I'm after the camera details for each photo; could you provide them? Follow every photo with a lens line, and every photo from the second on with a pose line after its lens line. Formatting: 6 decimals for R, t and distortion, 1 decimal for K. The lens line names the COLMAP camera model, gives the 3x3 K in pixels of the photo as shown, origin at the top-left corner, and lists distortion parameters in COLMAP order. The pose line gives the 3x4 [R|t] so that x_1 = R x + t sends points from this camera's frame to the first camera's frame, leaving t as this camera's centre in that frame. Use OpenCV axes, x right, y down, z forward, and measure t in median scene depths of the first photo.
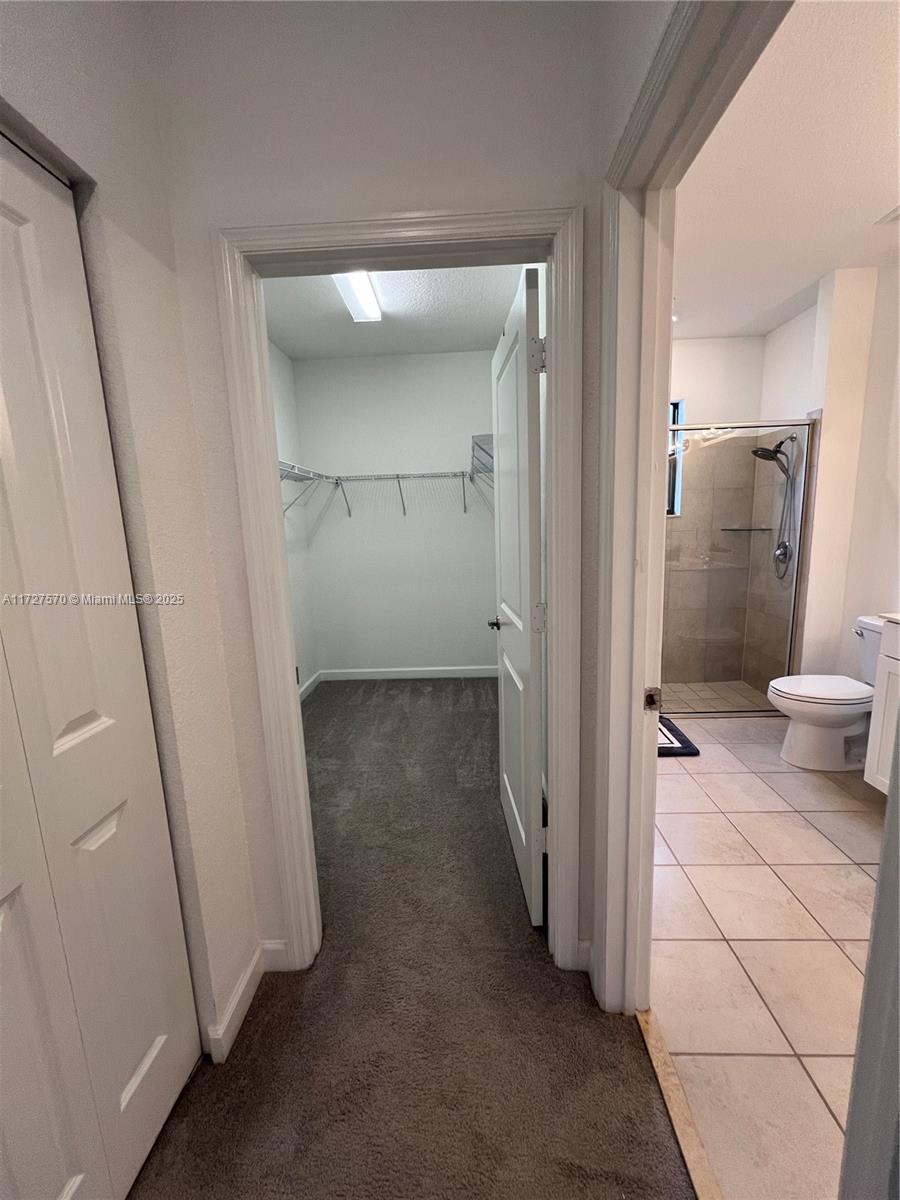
lens RADIAL K [[479.7, 0, 448.5], [0, 479.7, 598.8], [0, 0, 1]] dist [-0.002363, 0.001294]
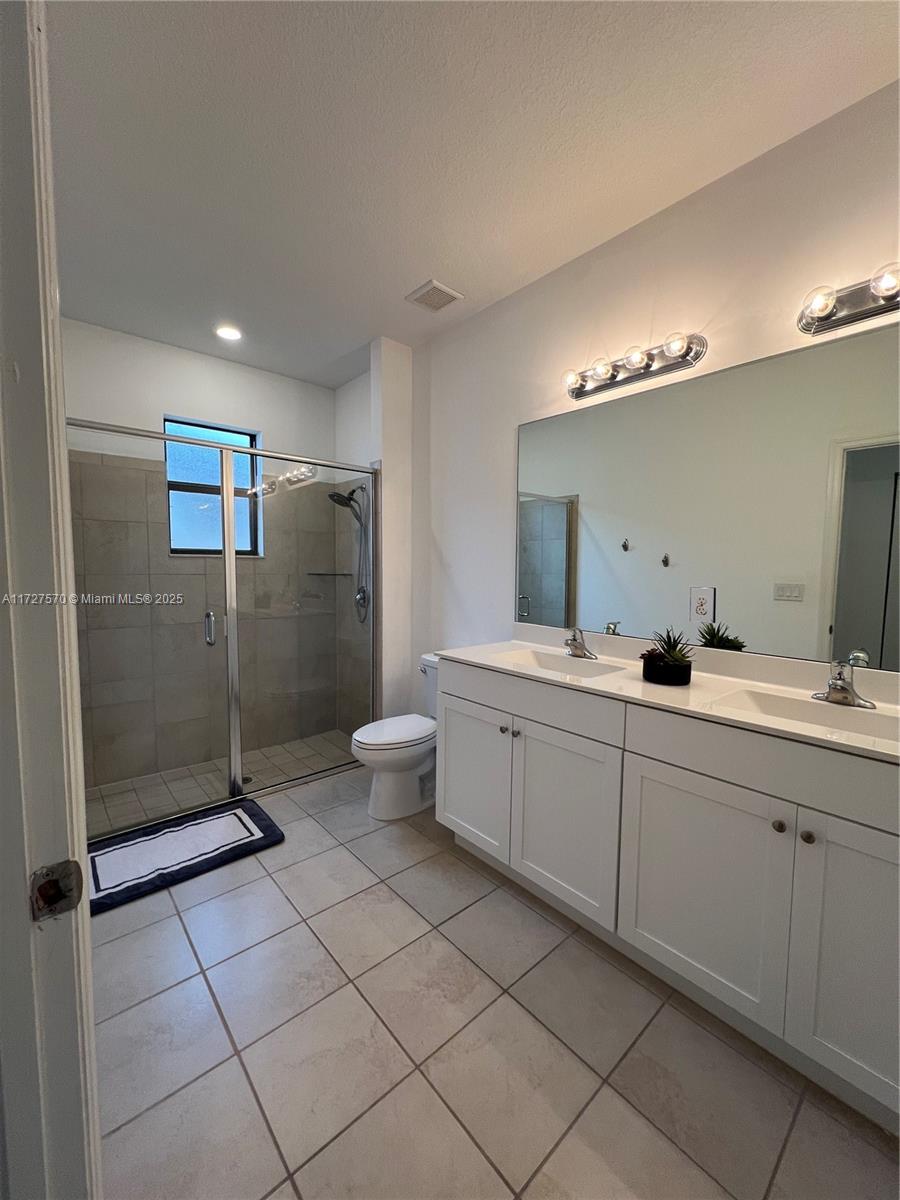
lens RADIAL K [[479.7, 0, 450.3], [0, 479.7, 600.2], [0, 0, 1]] dist [-0.002363, 0.001294]
pose [[0.726295, -0.005476, 0.687361, 0.157446], [0.077447, 0.994253, -0.073912, 0.000551], [-0.683006, 0.106916, 0.722545, 0.160329]]
